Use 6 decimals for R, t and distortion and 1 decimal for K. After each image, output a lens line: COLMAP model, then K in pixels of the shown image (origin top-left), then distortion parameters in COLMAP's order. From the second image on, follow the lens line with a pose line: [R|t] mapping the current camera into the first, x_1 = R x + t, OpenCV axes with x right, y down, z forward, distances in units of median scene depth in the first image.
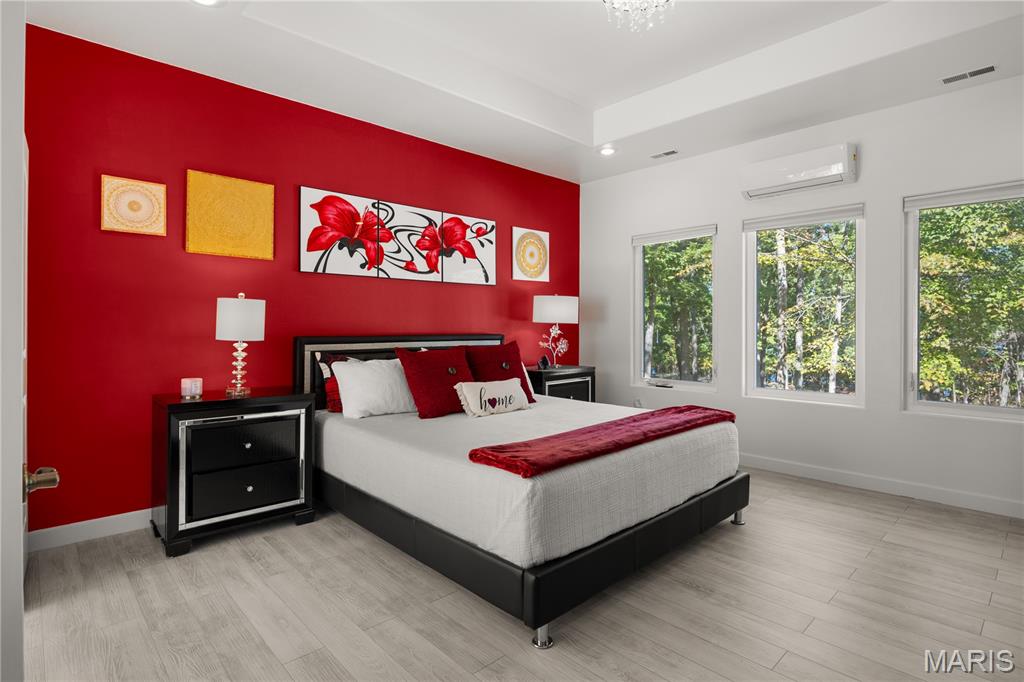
lens RADIAL K [[520.8, 0, 508.8], [0, 520.8, 333.6], [0, 0, 1]] dist [-0.002140, -0.000248]
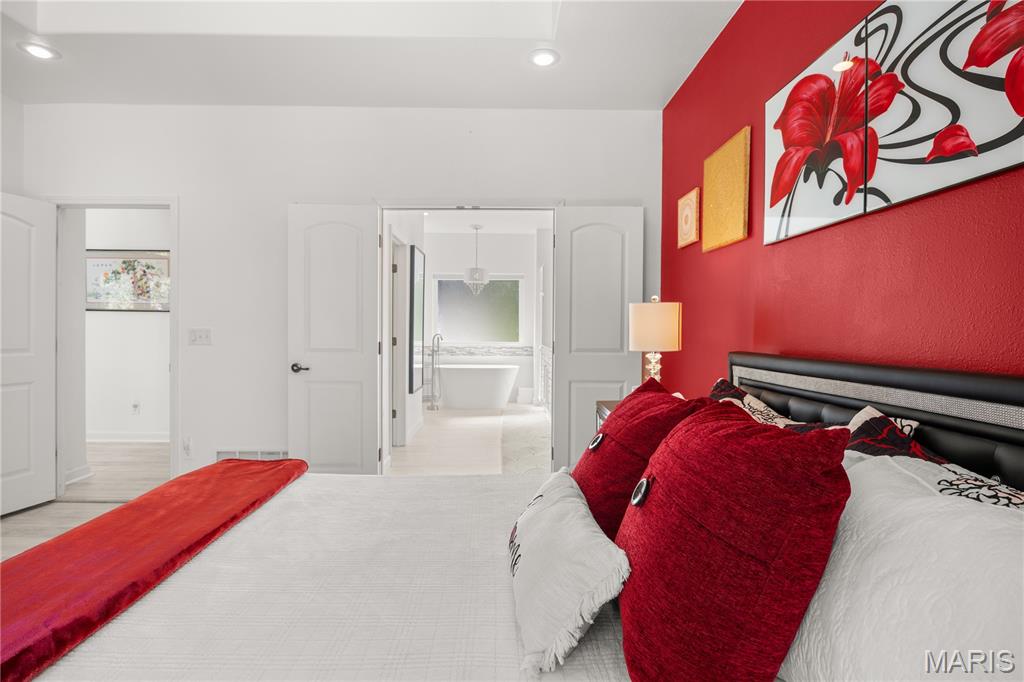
lens RADIAL K [[520.8, 0, 510.8], [0, 520.8, 336.3], [0, 0, 1]] dist [-0.002140, -0.000248]
pose [[-0.660949, -0.000782, -0.750431, 0.218348], [-0.022338, 0.999577, 0.018633, -0.016551], [0.750098, 0.029079, -0.660687, 1.053861]]
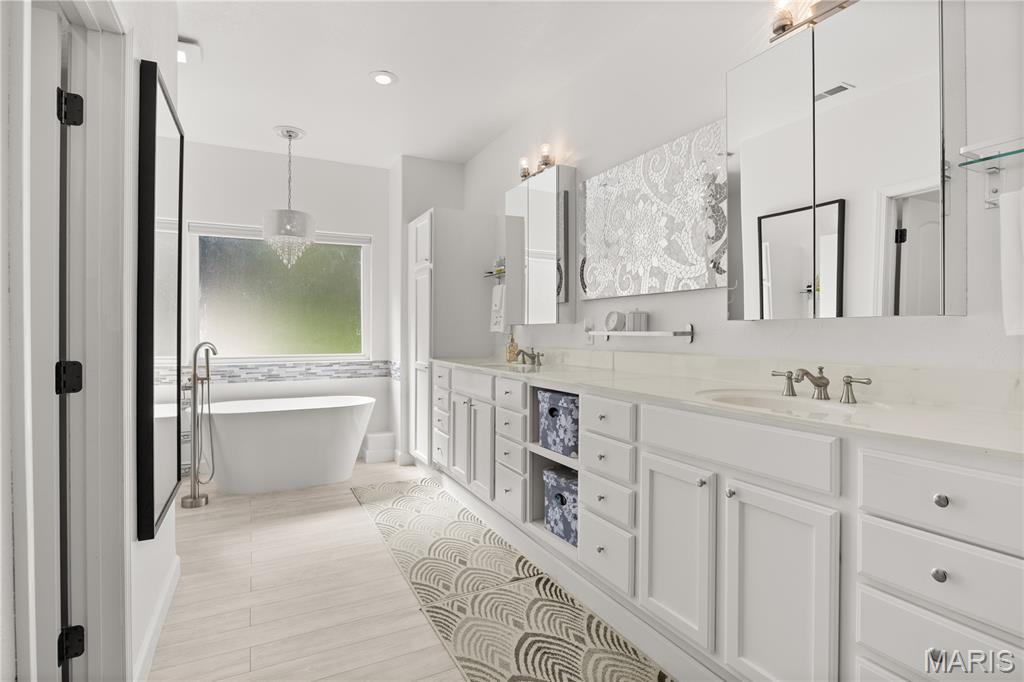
lens RADIAL K [[520.8, 0, 506.5], [0, 520.8, 331.6], [0, 0, 1]] dist [-0.002140, -0.000248]
pose [[-0.282281, -0.006693, -0.959308, -0.311986], [-0.014662, 0.999889, -0.002662, -0.006627], [0.959220, 0.013314, -0.282348, 0.355350]]
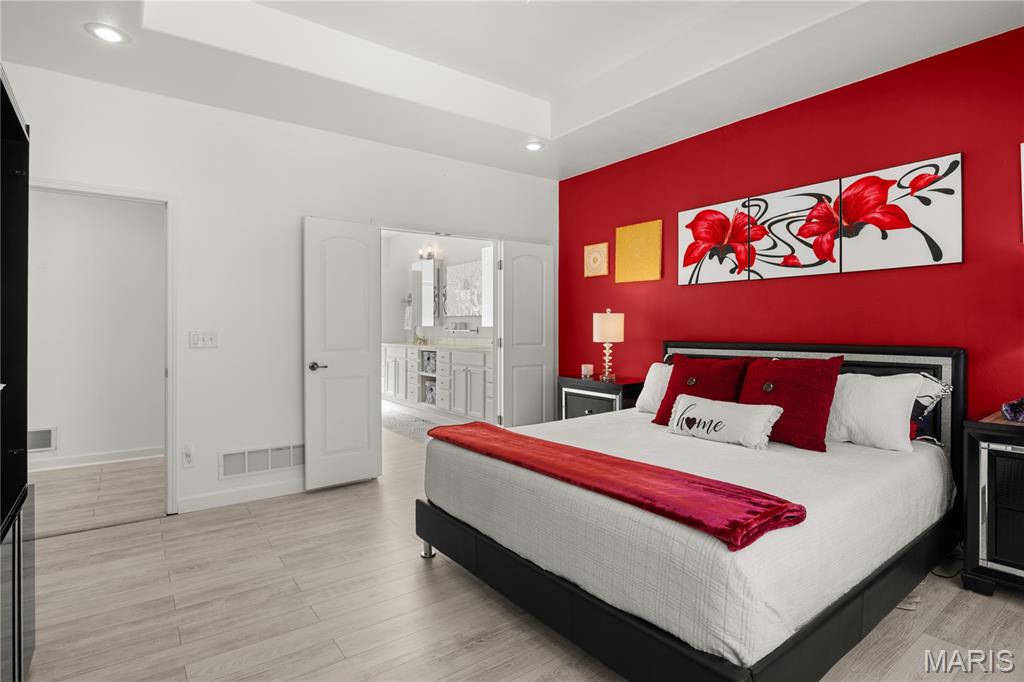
lens RADIAL K [[520.8, 0, 517.1], [0, 520.8, 331.6], [0, 0, 1]] dist [-0.002140, -0.000248]
pose [[-0.095137, -0.000134, -0.995464, 0.710879], [-0.016569, 0.999862, 0.001449, -0.010265], [0.995326, 0.016631, -0.095126, 0.672189]]
